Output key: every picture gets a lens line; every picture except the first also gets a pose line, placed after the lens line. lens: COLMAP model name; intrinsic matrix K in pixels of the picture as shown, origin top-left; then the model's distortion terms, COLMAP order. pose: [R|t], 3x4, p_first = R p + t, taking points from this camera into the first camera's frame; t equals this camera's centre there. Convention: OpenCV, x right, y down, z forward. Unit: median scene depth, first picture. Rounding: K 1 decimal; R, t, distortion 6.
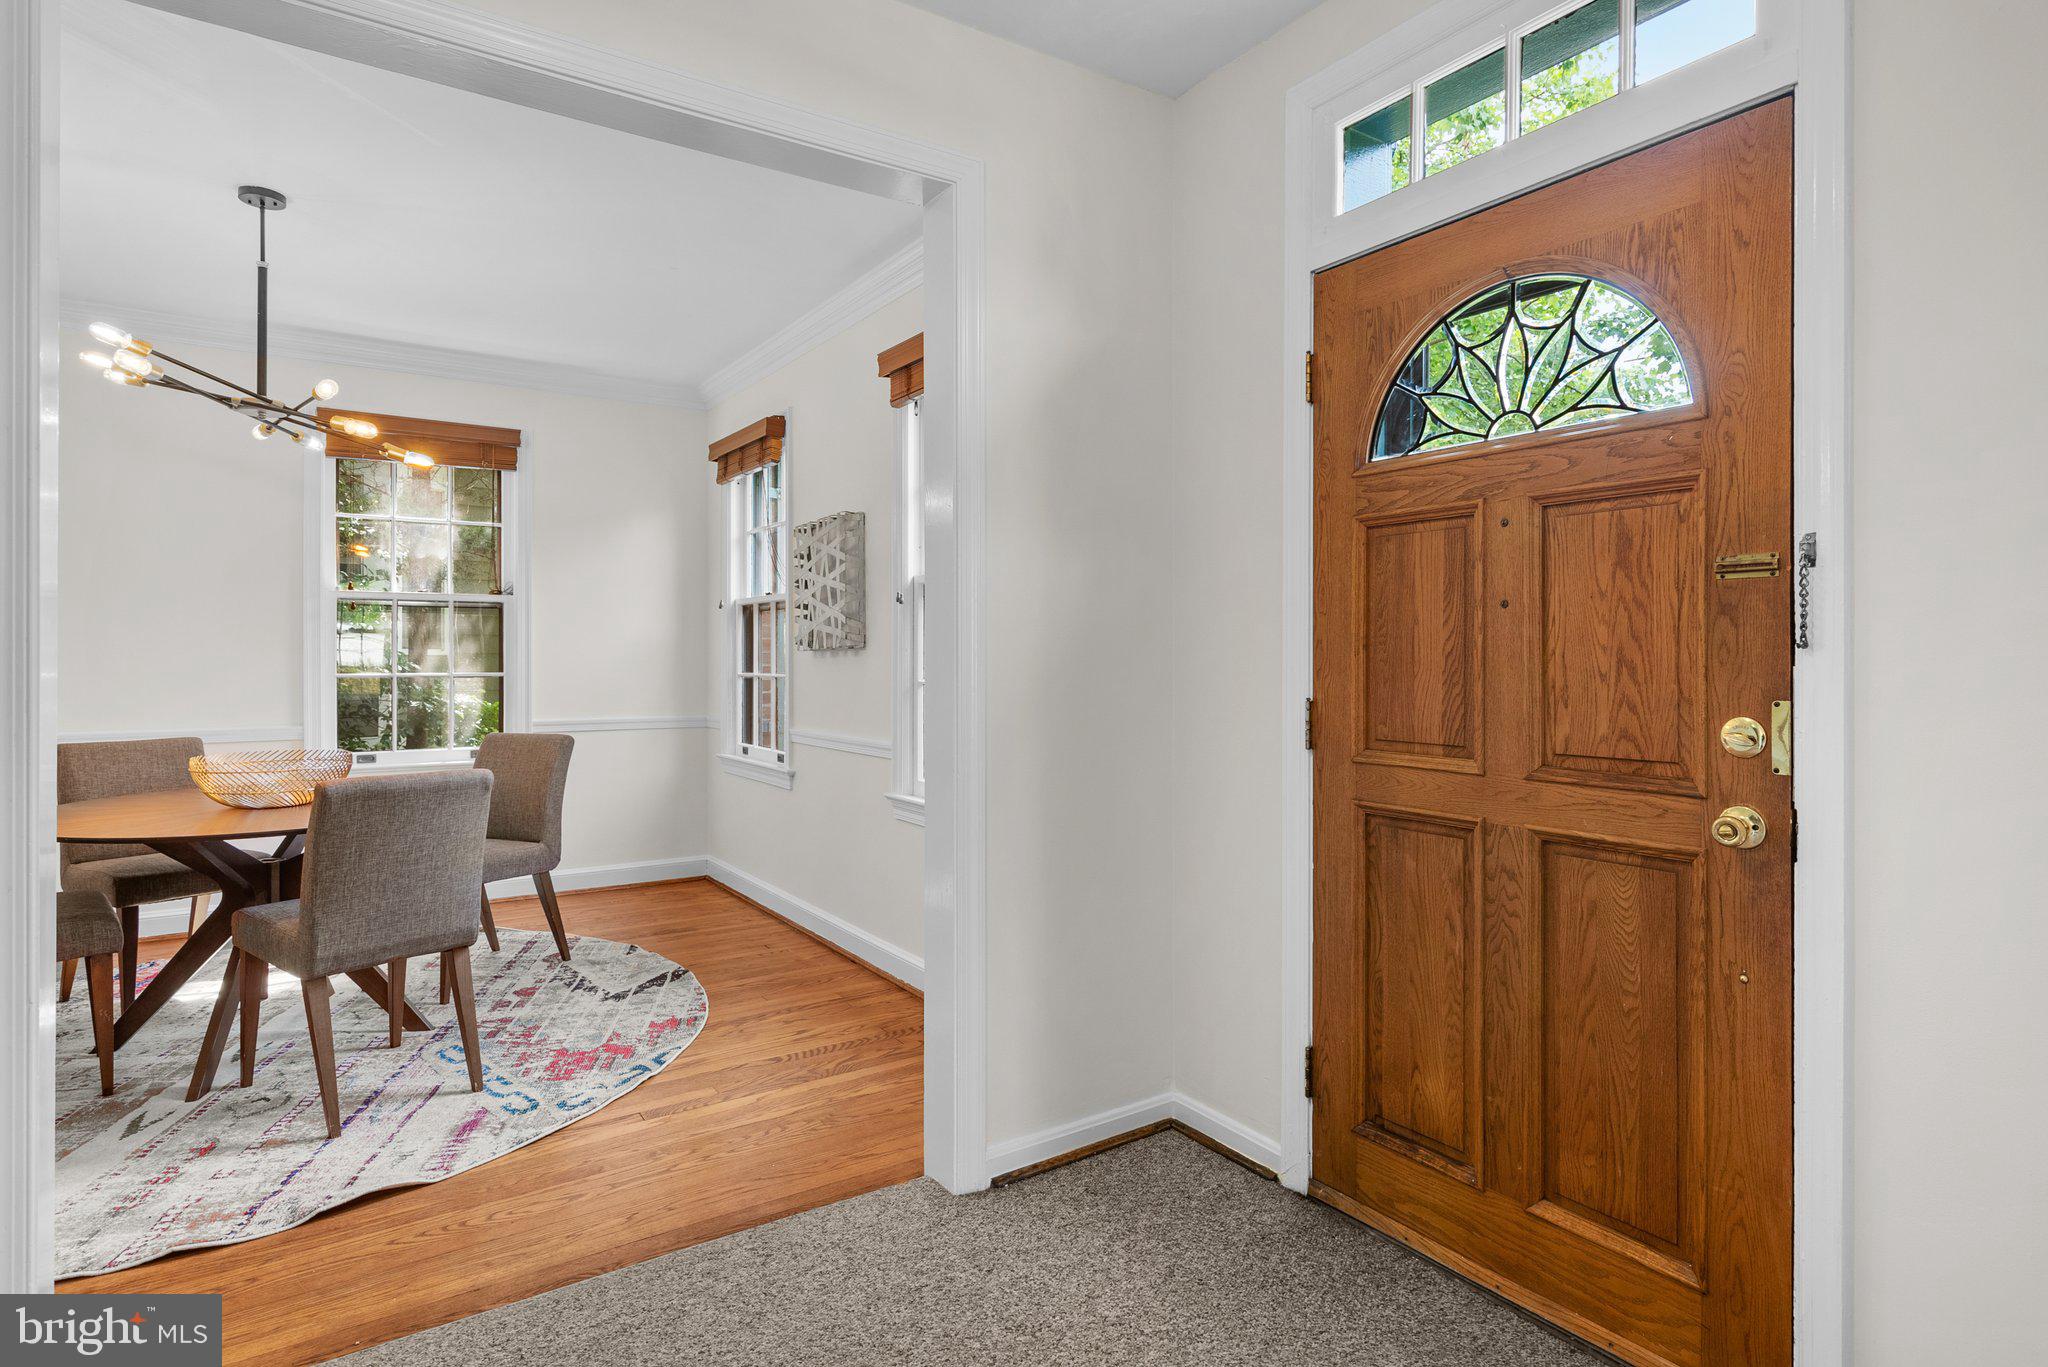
lens RADIAL K [[1065.9, 0, 1022.7], [0, 1065.9, 662.4], [0, 0, 1]] dist [0.002941, 0.000921]
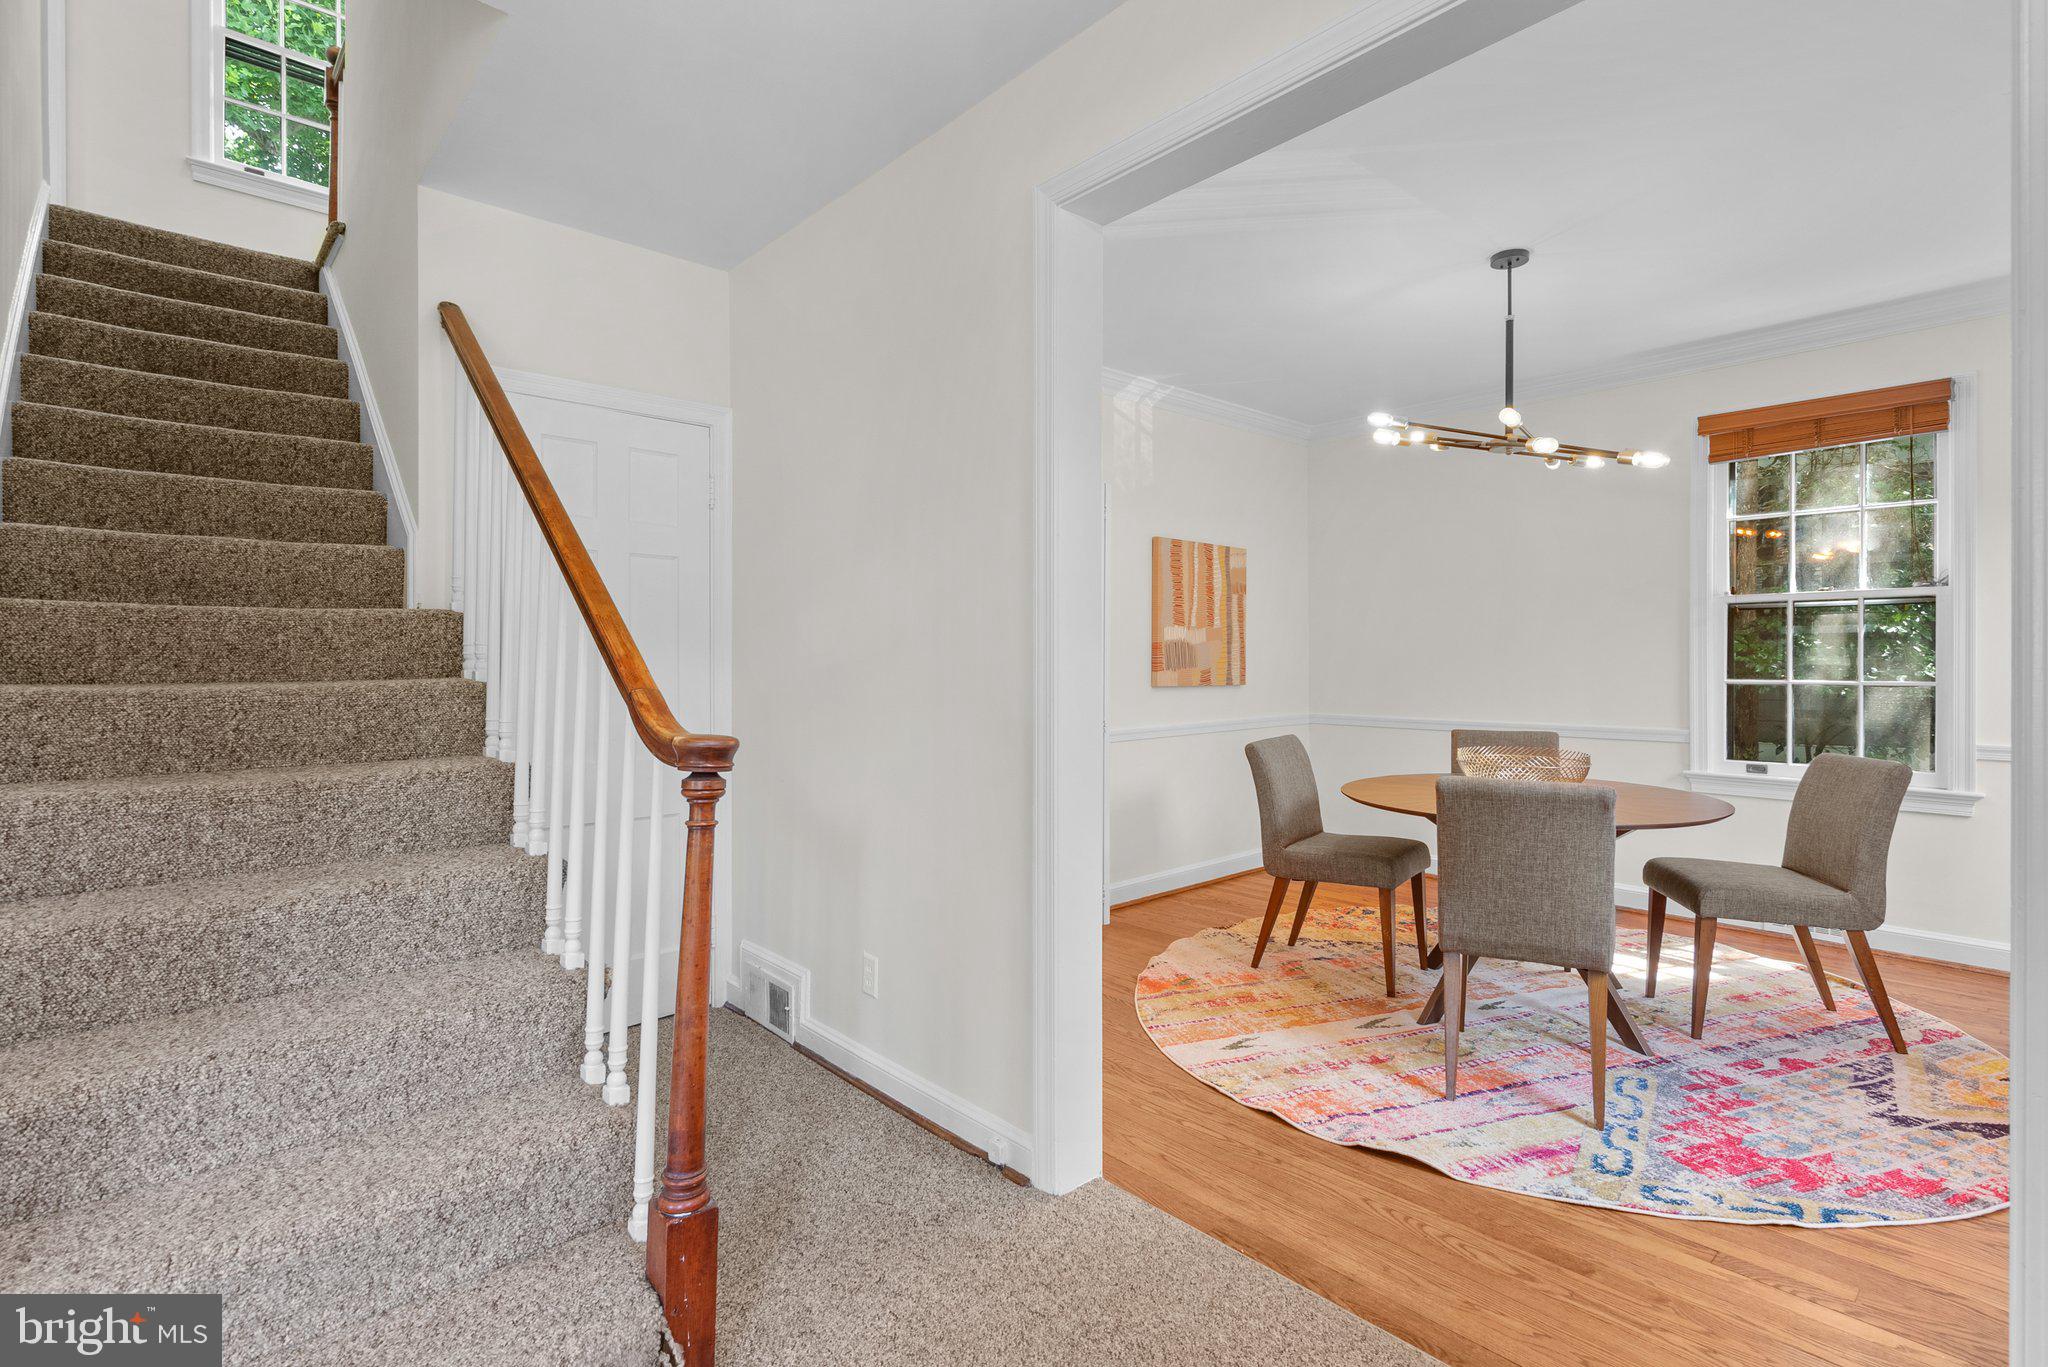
lens RADIAL K [[959.5, 0, 1032.3], [0, 959.5, 669.8], [0, 0, 1]] dist [-0.002086, 0.000830]
pose [[0.142759, 0.006667, -0.989735, 0.231823], [-0.001989, 0.999977, 0.006449, -0.004922], [0.989756, 0.001048, 0.142769, 0.364380]]
